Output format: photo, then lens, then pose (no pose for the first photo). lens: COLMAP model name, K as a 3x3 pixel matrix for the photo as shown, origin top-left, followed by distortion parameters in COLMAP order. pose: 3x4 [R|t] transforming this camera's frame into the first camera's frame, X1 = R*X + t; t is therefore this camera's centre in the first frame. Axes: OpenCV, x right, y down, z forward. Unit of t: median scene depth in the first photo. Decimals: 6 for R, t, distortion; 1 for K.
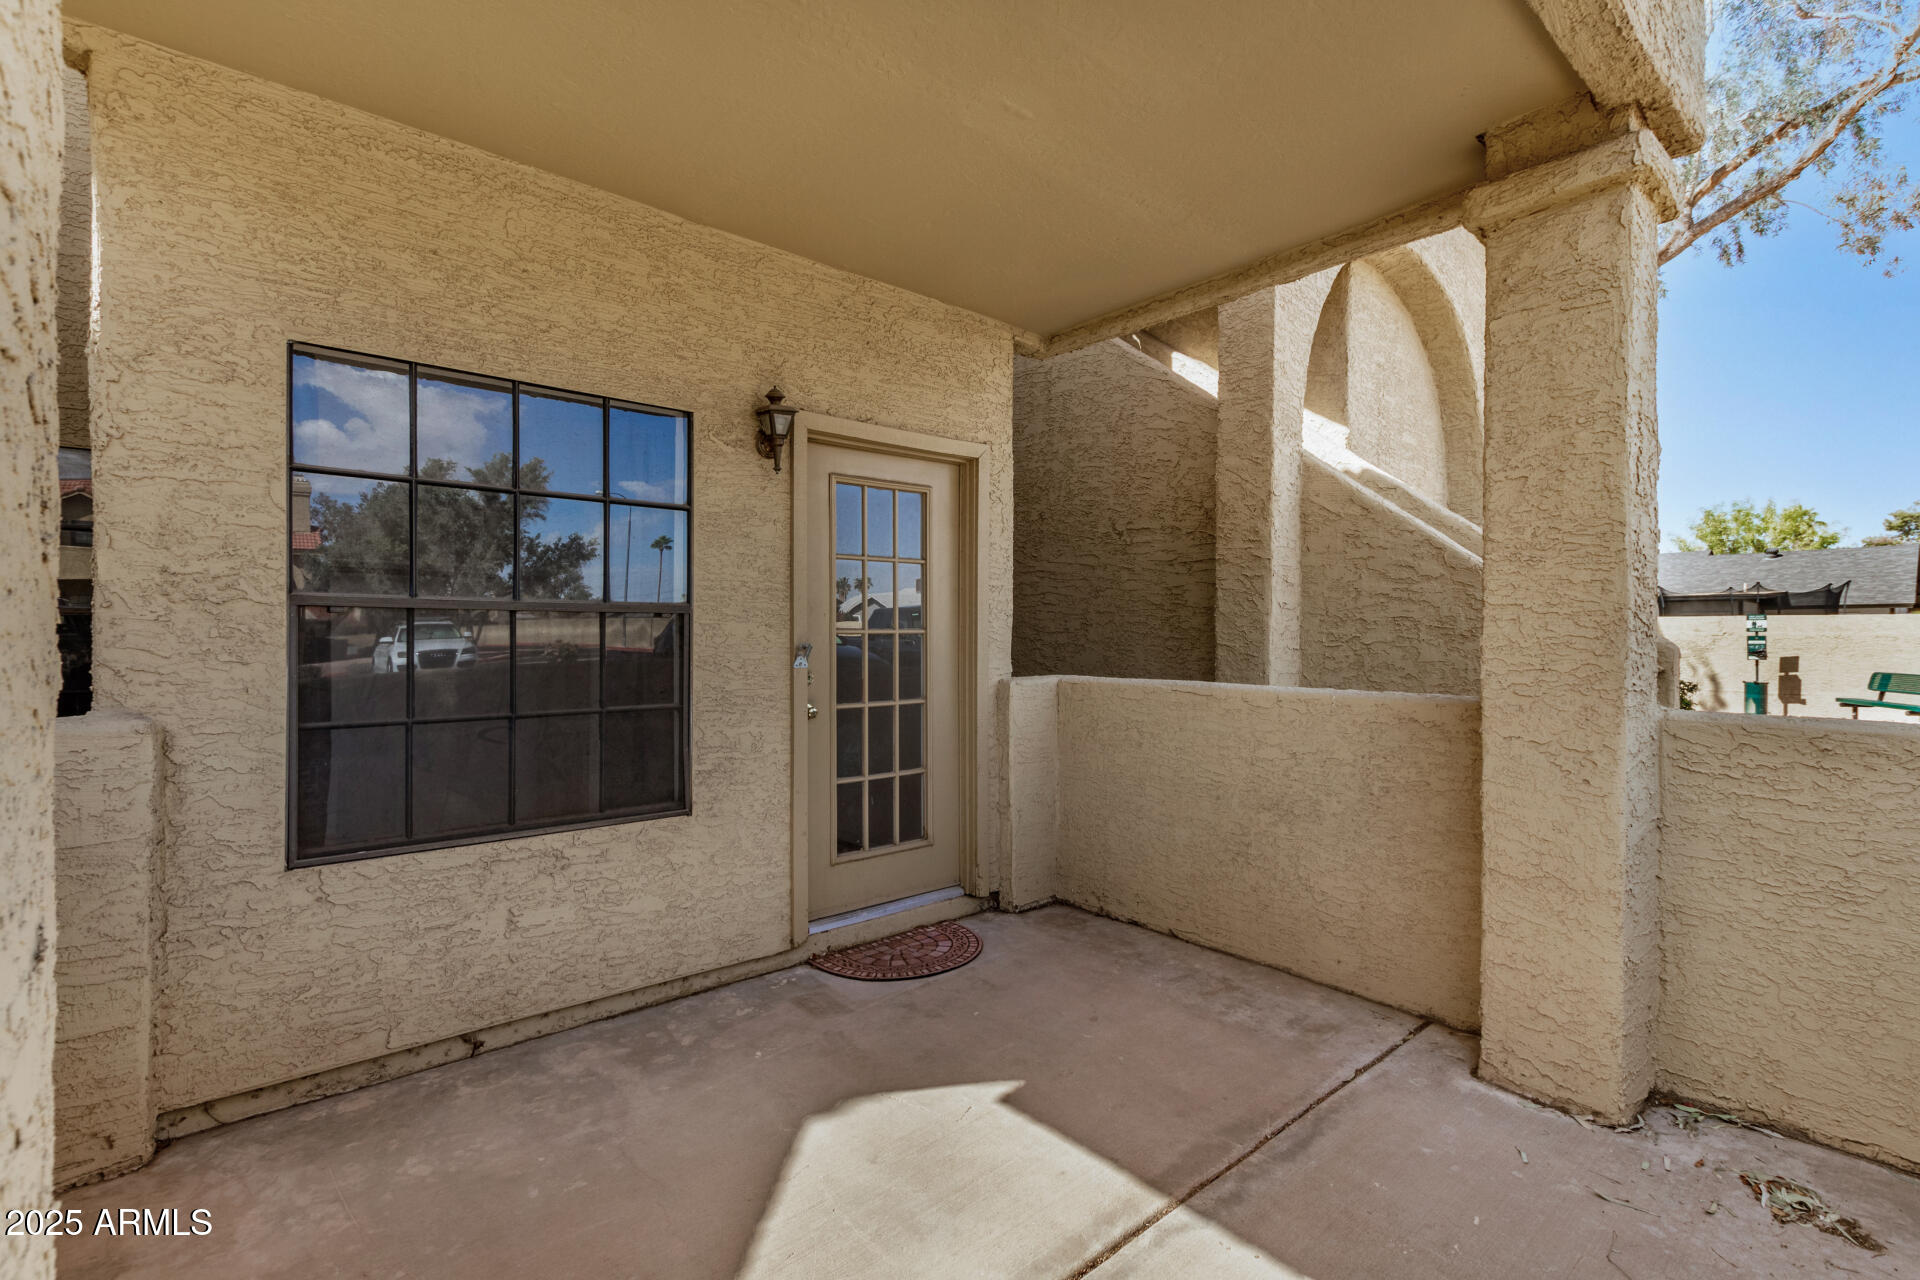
lens RADIAL K [[877.2, 0, 960.0], [0, 877.2, 640.0], [0, 0, 1]] dist [0.001244, -0.001634]
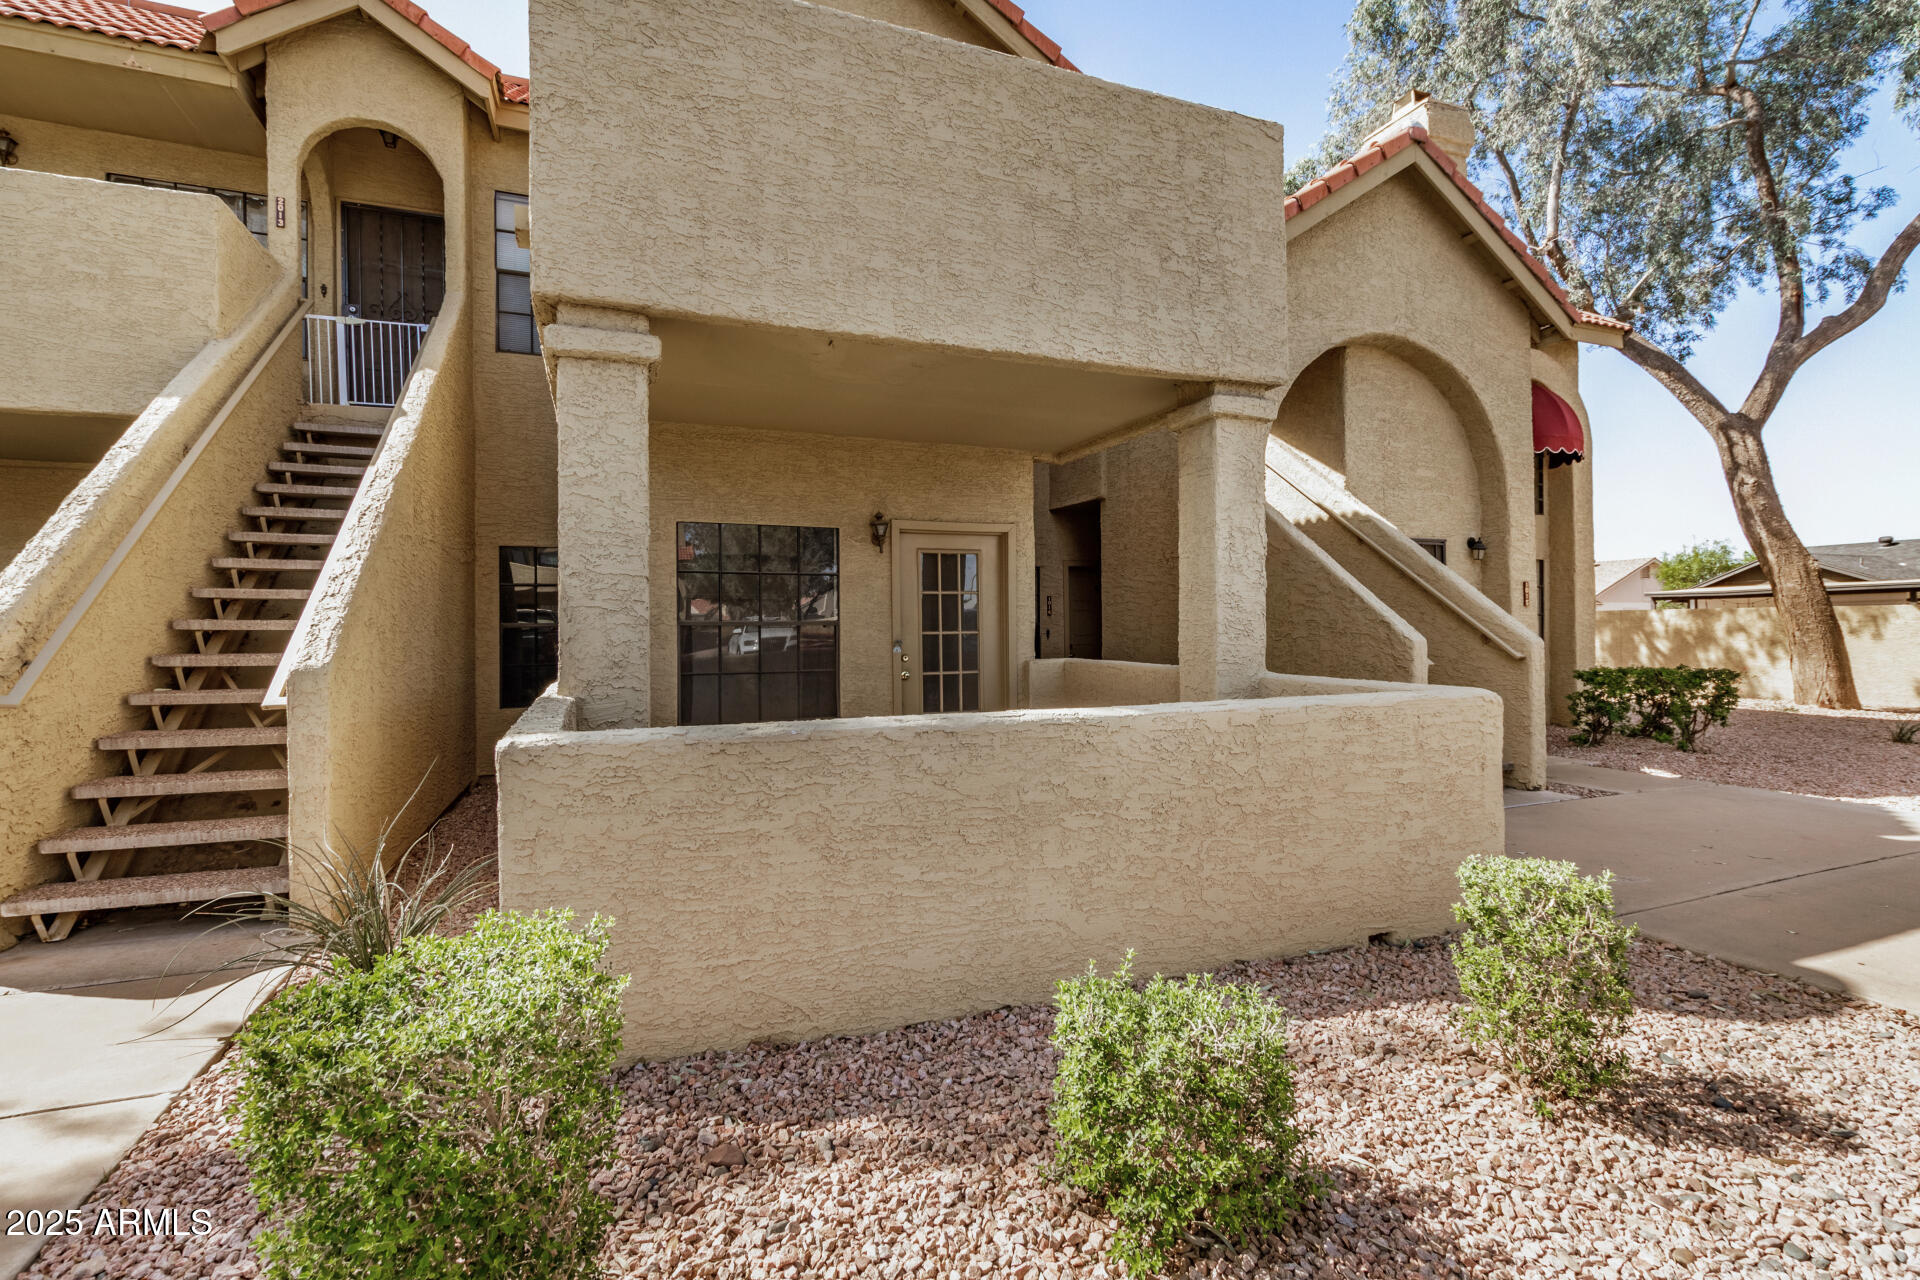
lens RADIAL K [[877.2, 0, 960.0], [0, 877.2, 640.0], [0, 0, 1]] dist [0.001244, -0.001634]
pose [[0.945936, 0.005242, -0.324311, 0.496890], [-0.001116, 0.999916, 0.012907, -0.017105], [0.324352, -0.011847, 0.945862, -0.675982]]
